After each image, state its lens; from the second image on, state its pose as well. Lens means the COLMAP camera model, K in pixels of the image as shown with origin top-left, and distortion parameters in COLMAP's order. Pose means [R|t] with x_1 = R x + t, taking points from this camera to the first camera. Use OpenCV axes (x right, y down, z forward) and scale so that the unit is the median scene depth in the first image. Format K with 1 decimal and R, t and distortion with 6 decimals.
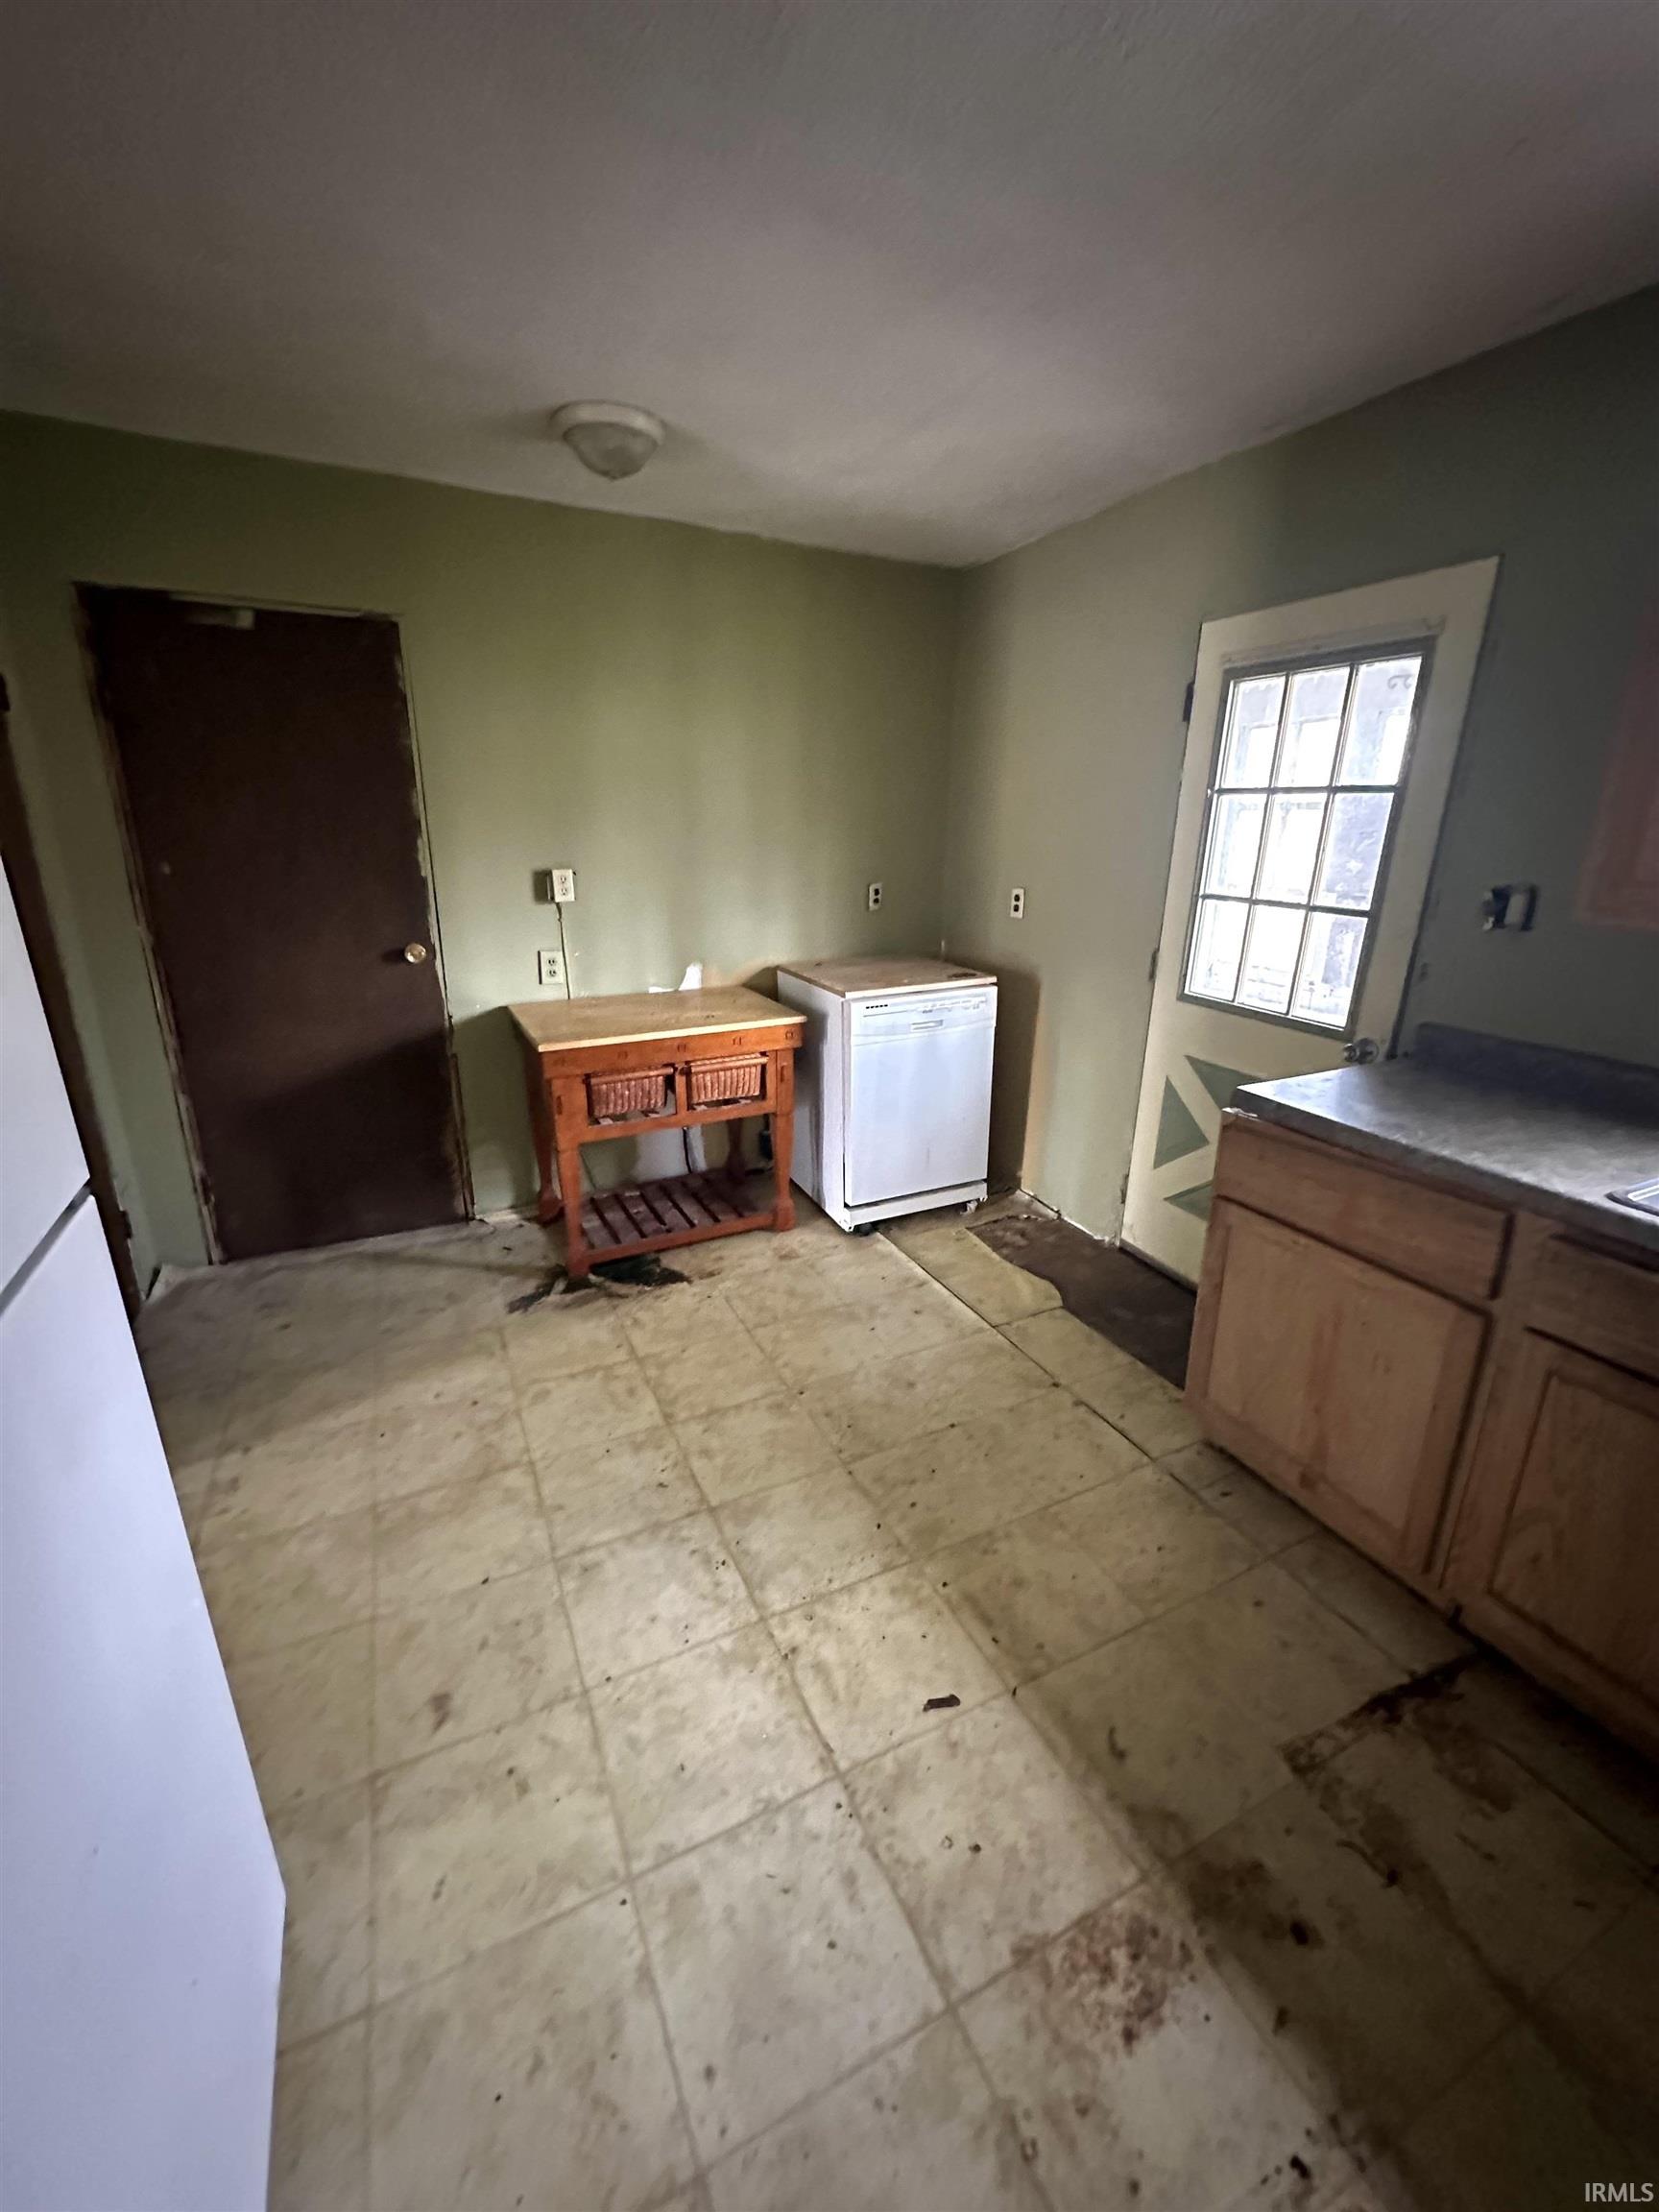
lens RADIAL K [[878.4, 0, 835.8], [0, 878.4, 1104.5], [0, 0, 1]] dist [0.000790, 0.000072]
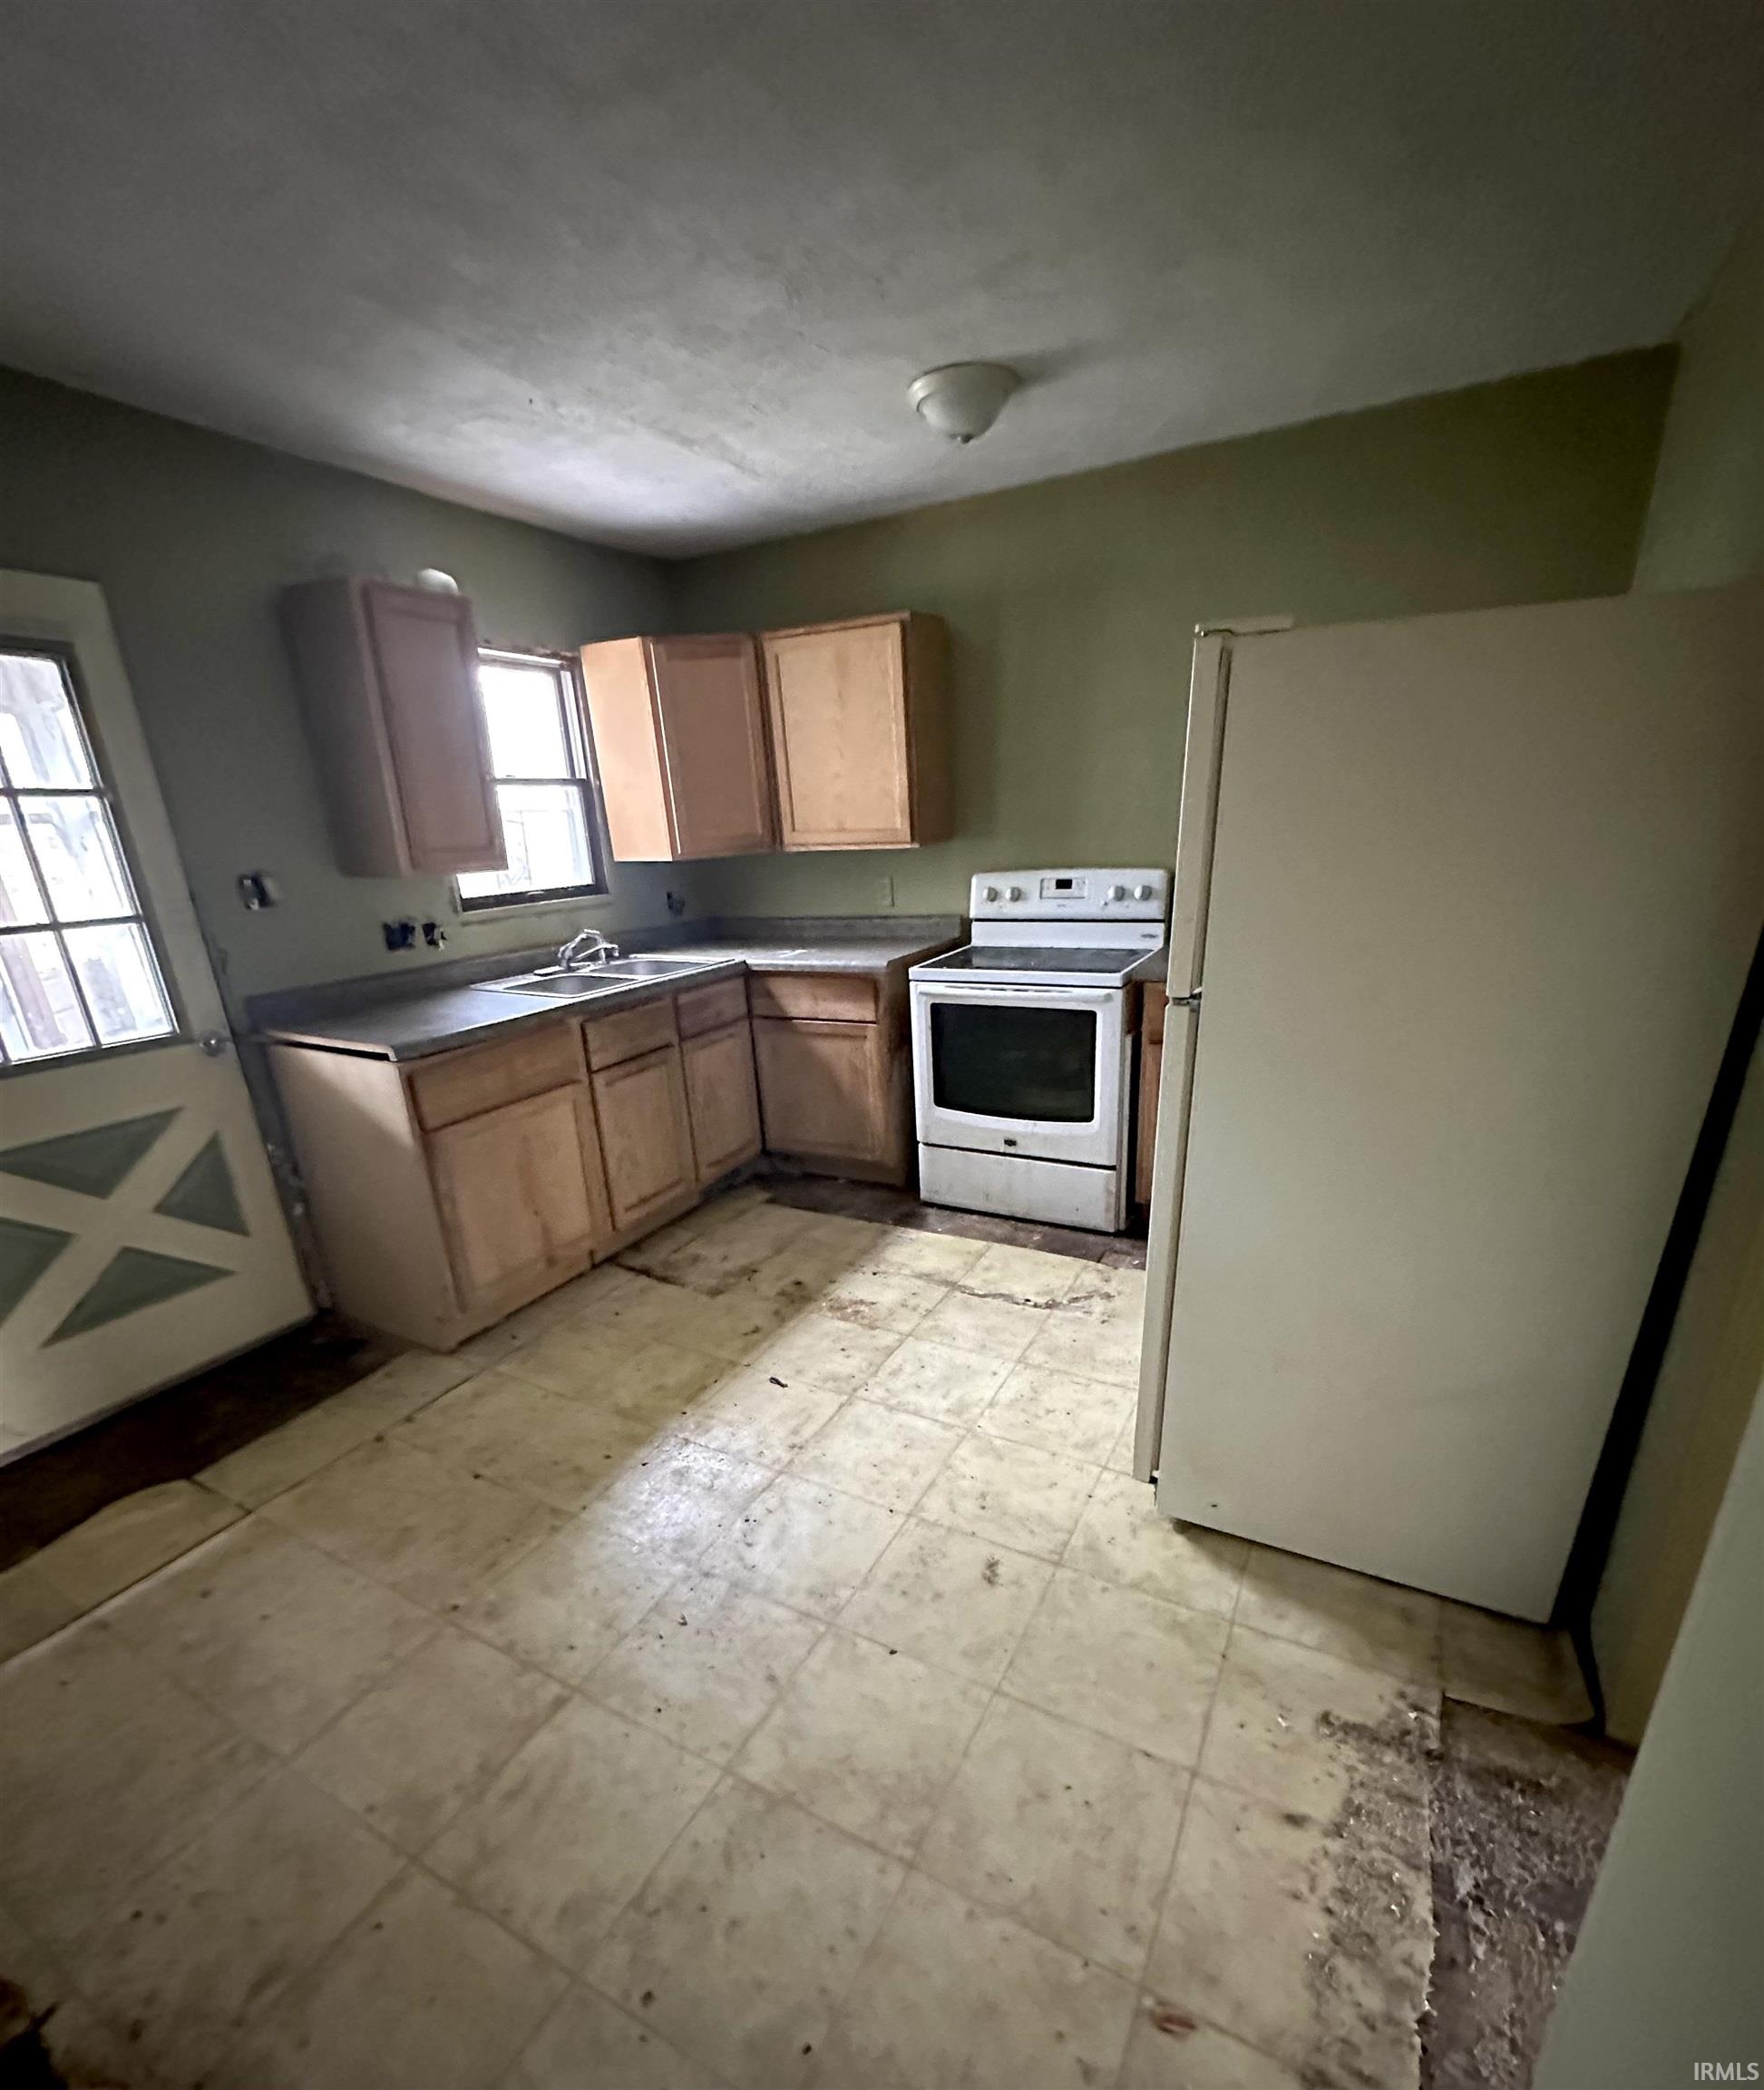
lens RADIAL K [[943.4, 0, 884.5], [0, 943.4, 1165.6], [0, 0, 1]] dist [-0.000599, 0.000018]
pose [[-0.577142, -0.271517, 0.770186, -1.159170], [0.283546, 0.817812, 0.500784, -0.407903], [-0.765839, 0.507407, -0.395006, 1.311136]]
